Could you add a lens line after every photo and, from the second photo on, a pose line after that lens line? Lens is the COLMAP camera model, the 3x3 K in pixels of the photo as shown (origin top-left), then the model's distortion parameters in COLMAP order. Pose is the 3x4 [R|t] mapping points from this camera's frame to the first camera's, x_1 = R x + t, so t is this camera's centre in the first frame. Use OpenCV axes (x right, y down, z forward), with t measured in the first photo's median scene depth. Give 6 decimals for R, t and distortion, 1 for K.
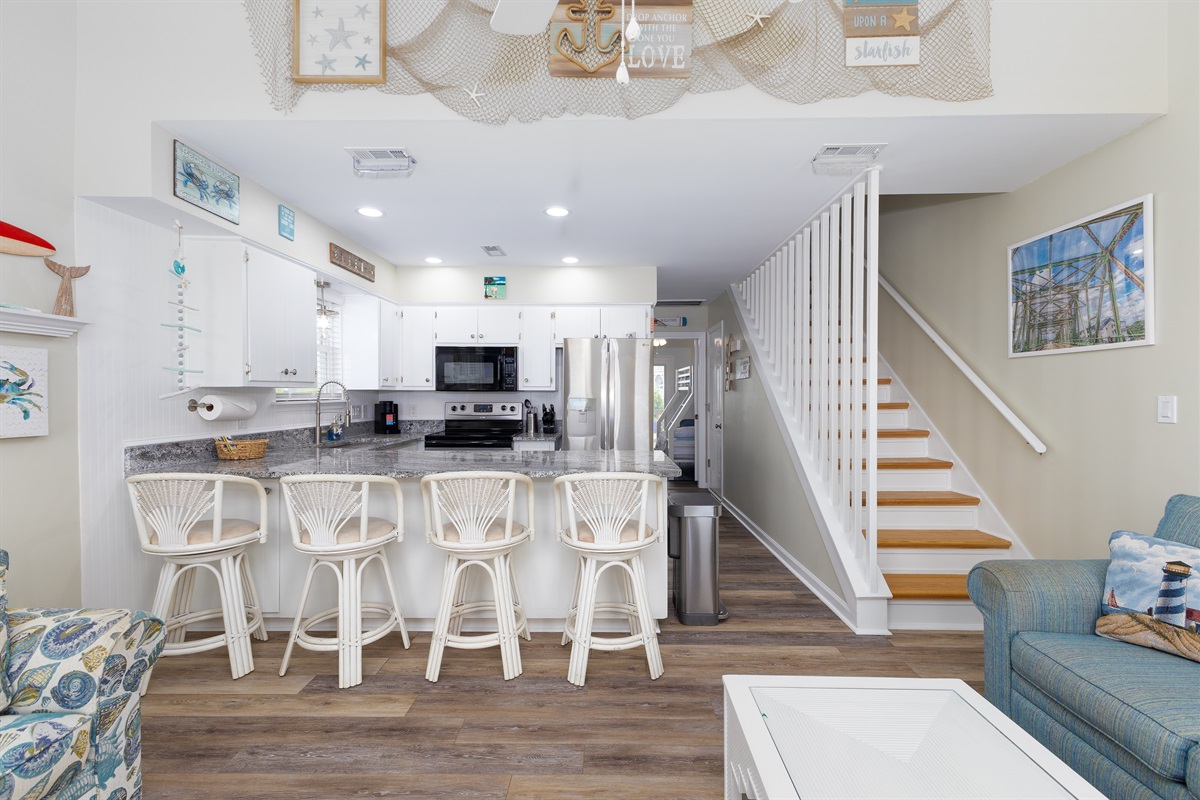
lens RADIAL K [[542.6, 0, 598.7], [0, 542.6, 395.3], [0, 0, 1]] dist [0.014938, 0.000120]
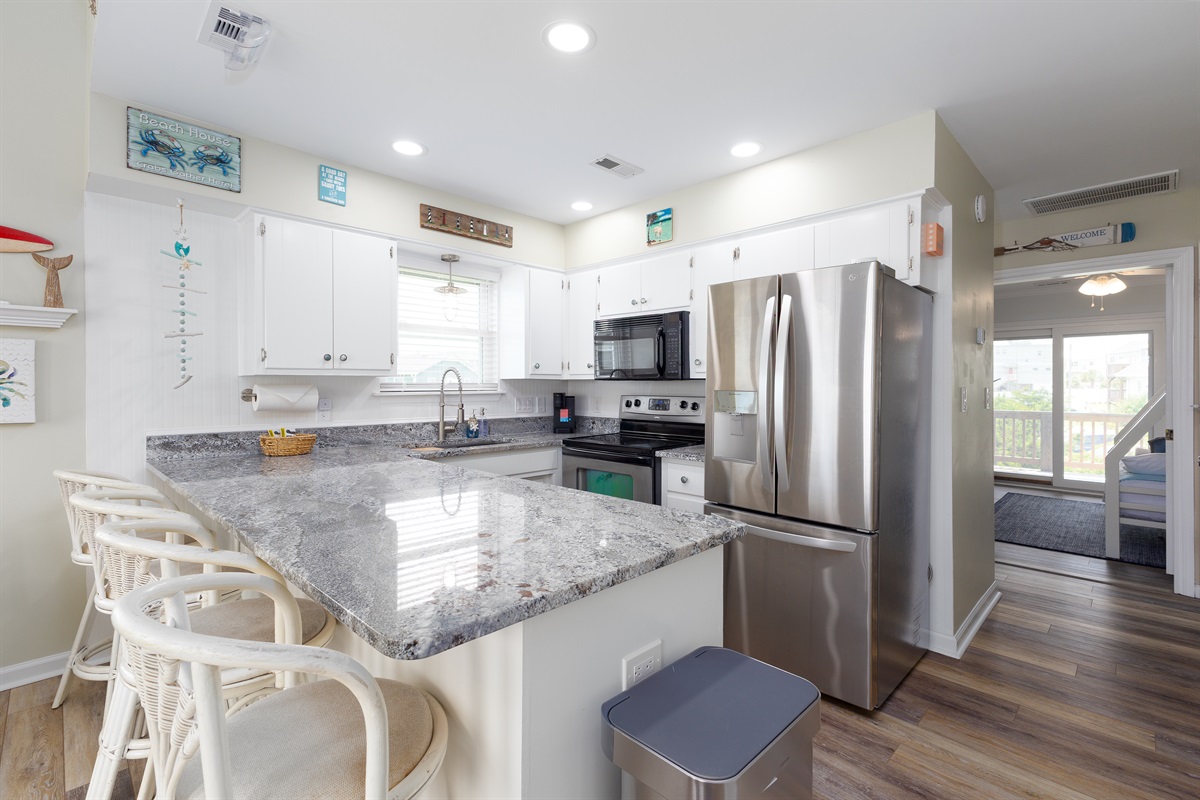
lens RADIAL K [[542.6, 0, 607.7], [0, 542.6, 385.6], [0, 0, 1]] dist [0.014938, 0.000120]
pose [[0.718938, 0.000636, -0.695074, 0.281275], [-0.002547, 0.999995, -0.001719, 0.001107], [0.695070, 0.003006, 0.718936, 0.561338]]
